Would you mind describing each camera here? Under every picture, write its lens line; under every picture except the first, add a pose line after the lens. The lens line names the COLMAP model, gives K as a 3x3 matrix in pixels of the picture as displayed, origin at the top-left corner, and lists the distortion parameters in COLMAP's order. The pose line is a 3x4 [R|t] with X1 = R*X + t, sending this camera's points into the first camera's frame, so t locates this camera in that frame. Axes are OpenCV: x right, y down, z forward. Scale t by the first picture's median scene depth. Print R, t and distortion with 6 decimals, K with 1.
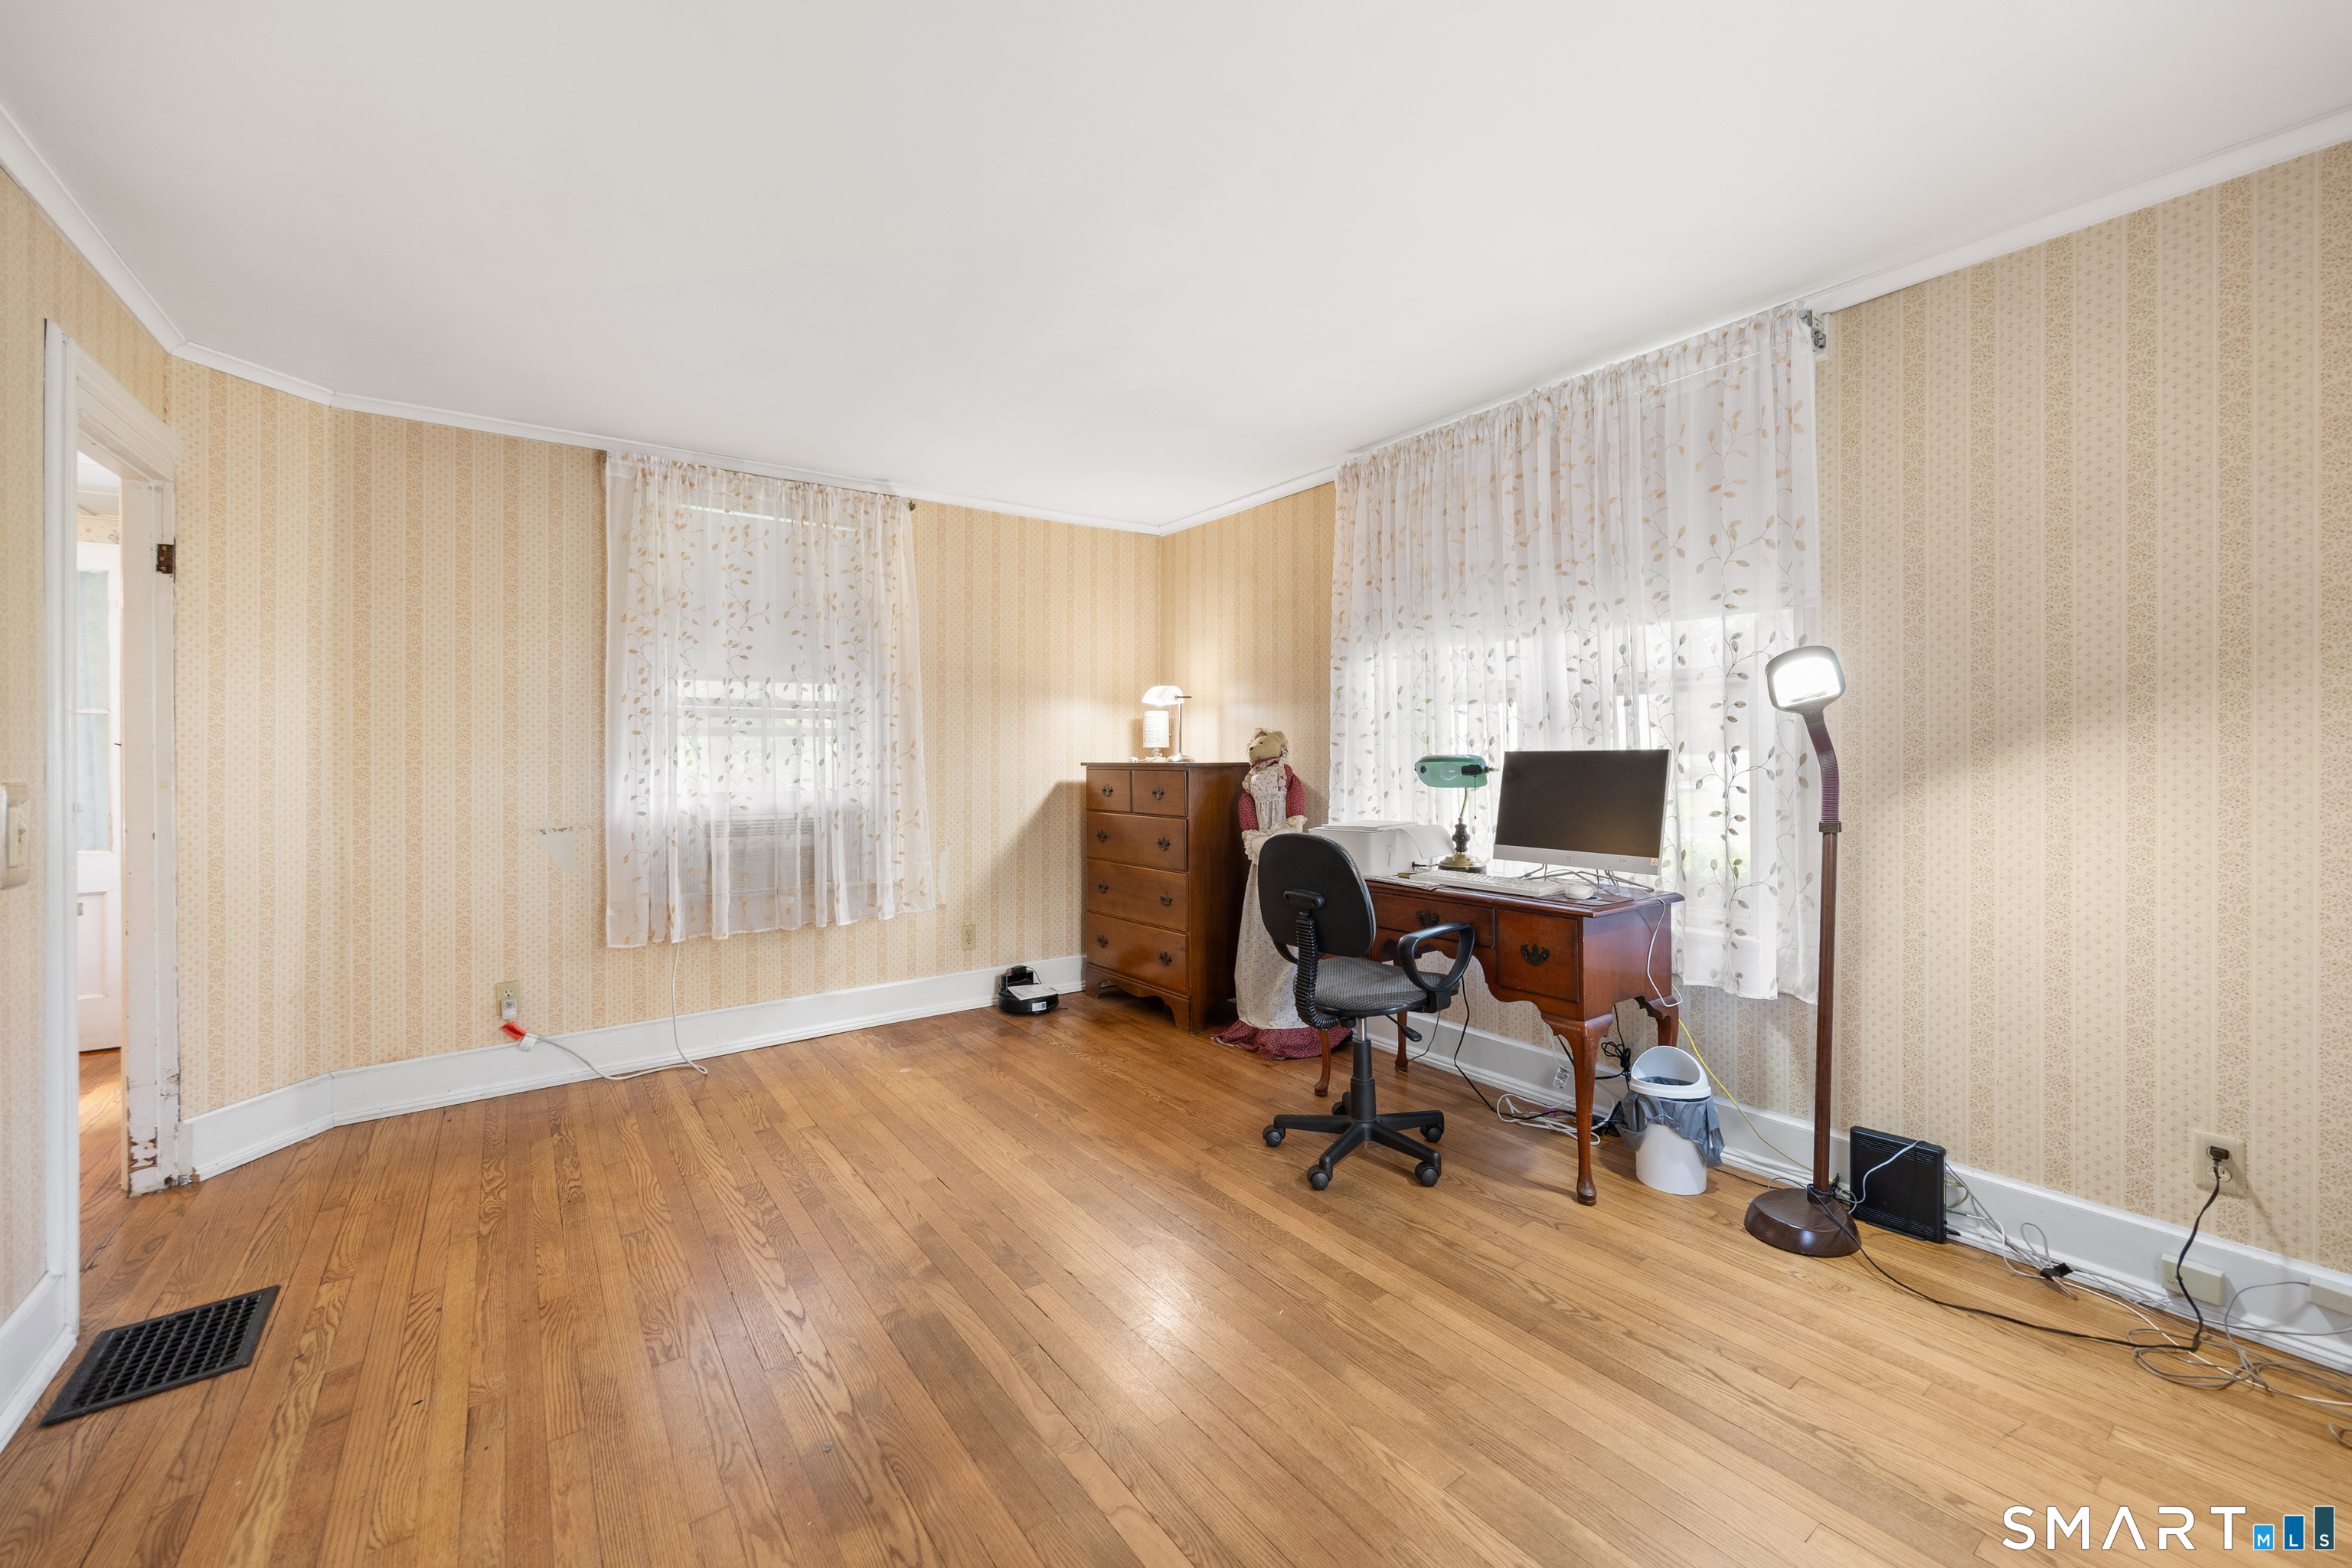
lens RADIAL K [[927.9, 0, 1176.7], [0, 927.9, 750.6], [0, 0, 1]] dist [-0.001385, -0.000085]
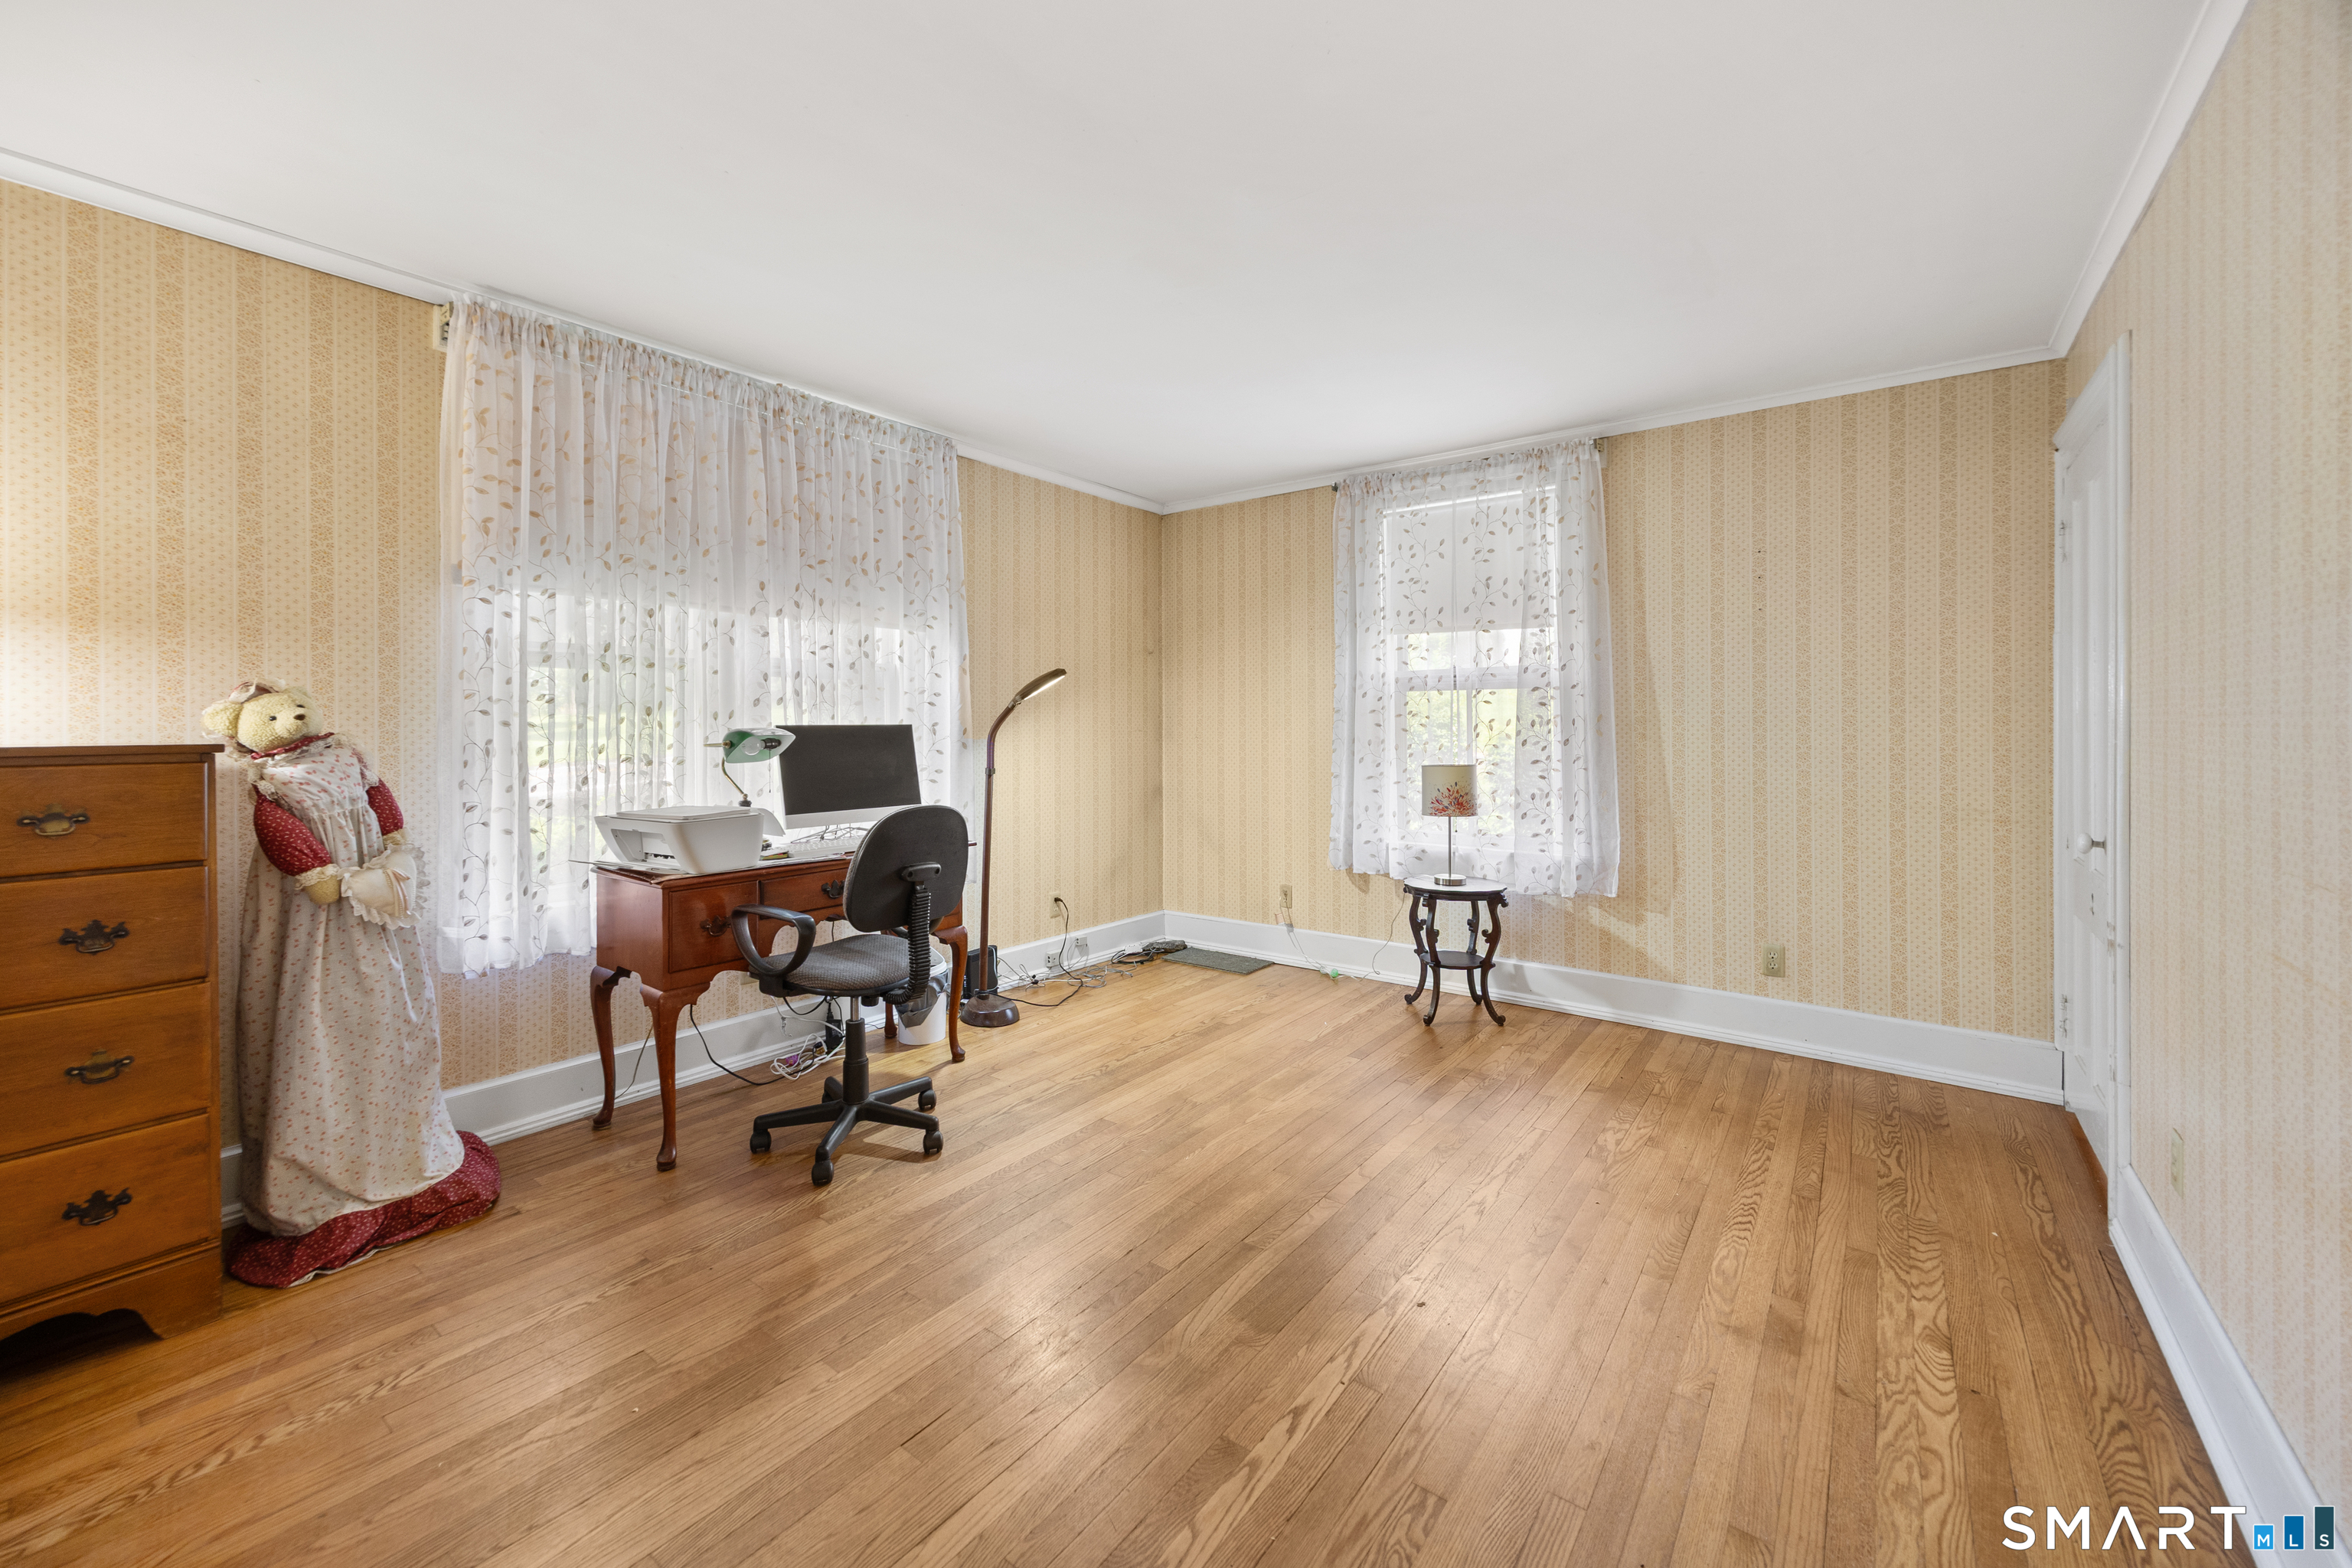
lens RADIAL K [[938.3, 0, 1180.1], [0, 938.3, 731.1], [0, 0, 1]] dist [-0.001825, -0.000186]
pose [[-0.296903, 0.007590, 0.954878, -0.856115], [0.004333, 0.999969, -0.006602, 0.018729], [-0.954898, 0.002177, -0.296926, 0.987613]]
